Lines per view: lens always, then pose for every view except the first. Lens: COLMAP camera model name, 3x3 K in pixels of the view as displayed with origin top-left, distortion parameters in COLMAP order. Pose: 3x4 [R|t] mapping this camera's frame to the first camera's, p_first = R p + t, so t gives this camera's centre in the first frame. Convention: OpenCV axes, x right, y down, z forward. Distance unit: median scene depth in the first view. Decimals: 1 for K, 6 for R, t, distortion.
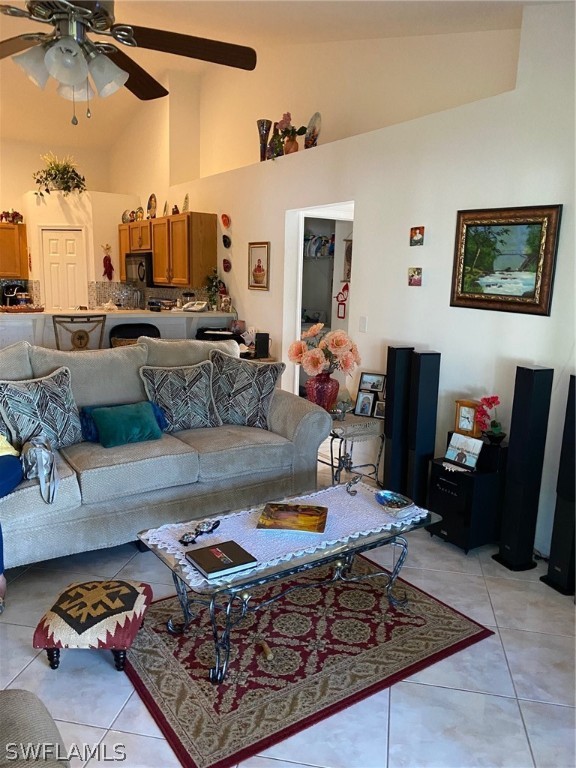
lens RADIAL K [[581.9, 0, 287.6], [0, 581.9, 382.6], [0, 0, 1]] dist [0.014831, 0.001582]
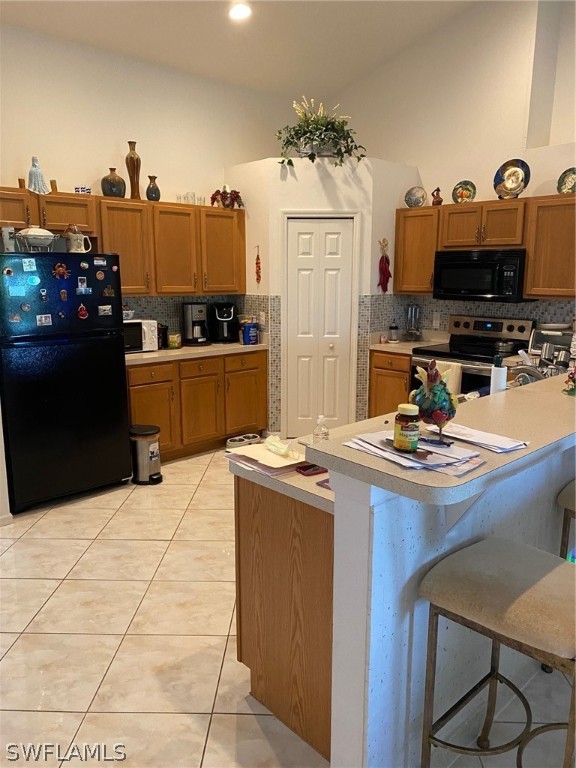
lens RADIAL K [[581.9, 0, 288.5], [0, 581.9, 385.7], [0, 0, 1]] dist [0.014831, 0.001582]
pose [[0.986255, -0.047265, 0.158323, -0.534104], [0.046128, 0.998877, 0.010851, -0.081856], [-0.158659, -0.003399, 0.987328, 0.358204]]
